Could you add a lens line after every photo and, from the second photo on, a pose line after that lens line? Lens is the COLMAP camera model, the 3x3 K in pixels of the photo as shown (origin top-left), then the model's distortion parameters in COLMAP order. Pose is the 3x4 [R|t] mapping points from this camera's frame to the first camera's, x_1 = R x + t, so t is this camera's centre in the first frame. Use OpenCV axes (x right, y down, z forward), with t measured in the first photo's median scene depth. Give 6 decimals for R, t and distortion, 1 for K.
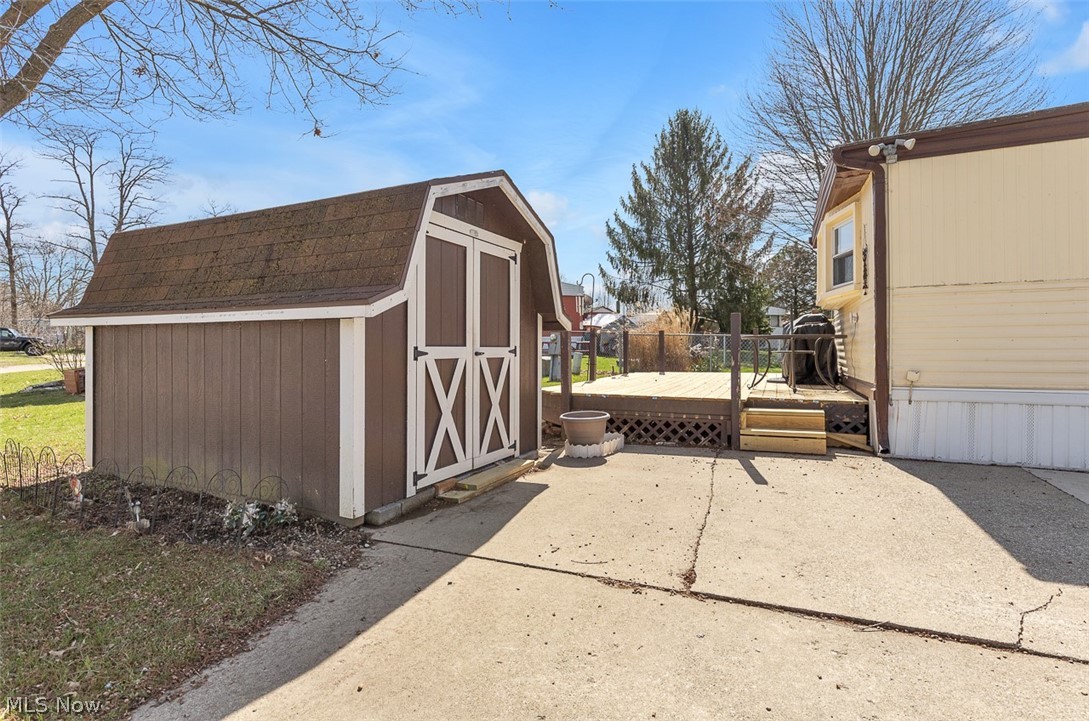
lens RADIAL K [[541.8, 0, 541.5], [0, 541.8, 347.6], [0, 0, 1]] dist [-0.003490, -0.000773]
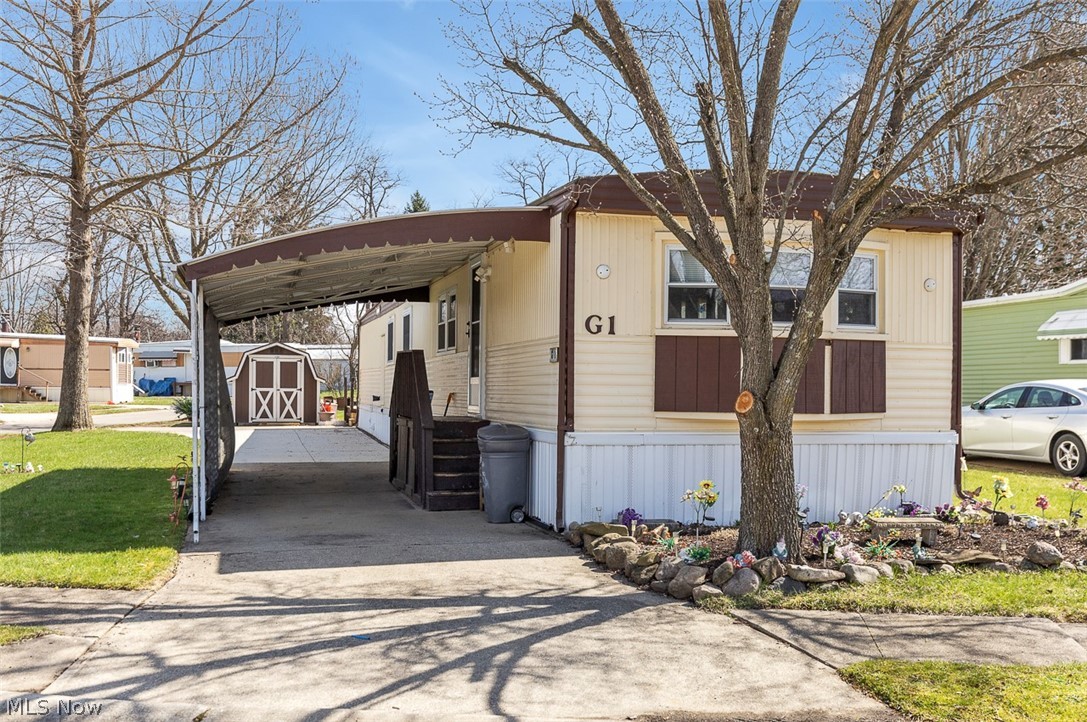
lens RADIAL K [[1104.3, 0, 544.0], [0, 1104.3, 390.6], [0, 0, 1]] dist [0.000424, 0.001611]
pose [[0.645751, 0.009815, -0.763485, 6.297134], [-0.007719, 0.999950, 0.006326, -0.042381], [0.763509, 0.001808, 0.645795, -2.281748]]
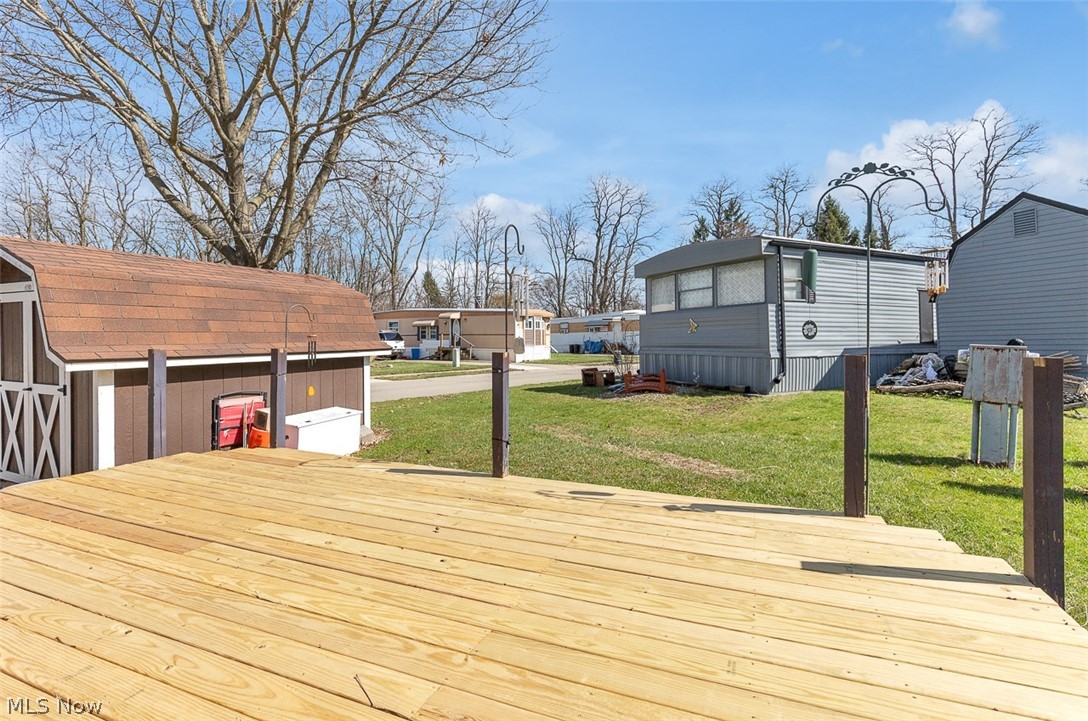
lens RADIAL K [[517.5, 0, 541.6], [0, 517.5, 338.1], [0, 0, 1]] dist [0.002647, 0.000445]
pose [[0.035345, -0.002597, -0.999372, 0.988671], [0.000312, 0.999997, -0.002588, -0.090935], [0.999375, -0.000220, 0.035345, 1.956182]]
